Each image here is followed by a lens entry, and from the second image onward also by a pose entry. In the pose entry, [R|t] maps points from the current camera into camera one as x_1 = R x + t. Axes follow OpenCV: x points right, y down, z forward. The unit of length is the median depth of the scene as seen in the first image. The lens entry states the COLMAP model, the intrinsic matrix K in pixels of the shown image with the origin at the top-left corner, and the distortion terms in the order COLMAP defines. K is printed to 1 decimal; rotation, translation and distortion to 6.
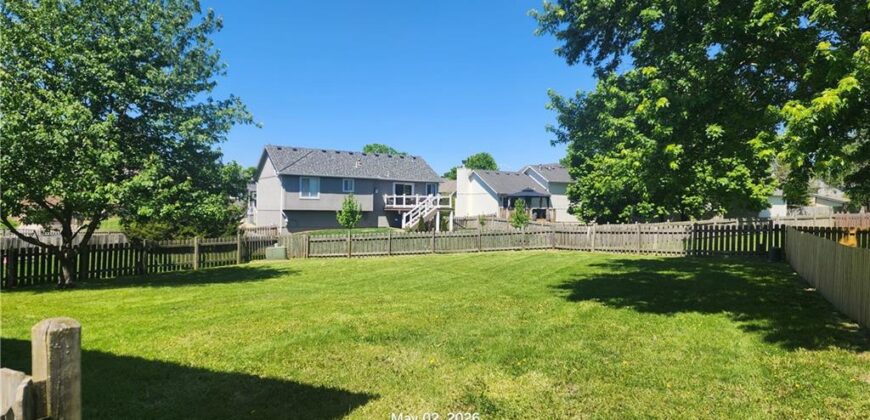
lens RADIAL K [[586.2, 0, 435.0], [0, 586.2, 210.0], [0, 0, 1]] dist [0.059541, -0.003156]
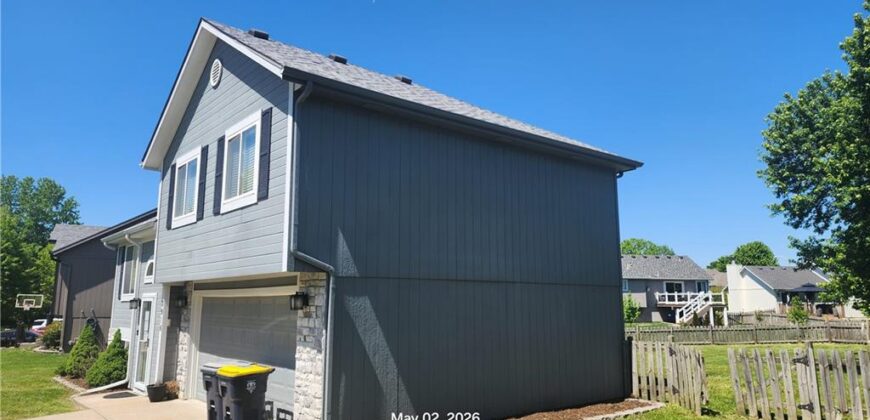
lens RADIAL K [[586.2, 0, 435.0], [0, 586.2, 210.0], [0, 0, 1]] dist [0.059541, -0.003156]
pose [[0.913538, -0.080446, -0.398718, -0.008159], [0.016739, 0.986852, -0.160755, -0.007140], [0.406408, 0.140182, 0.902874, -0.231674]]
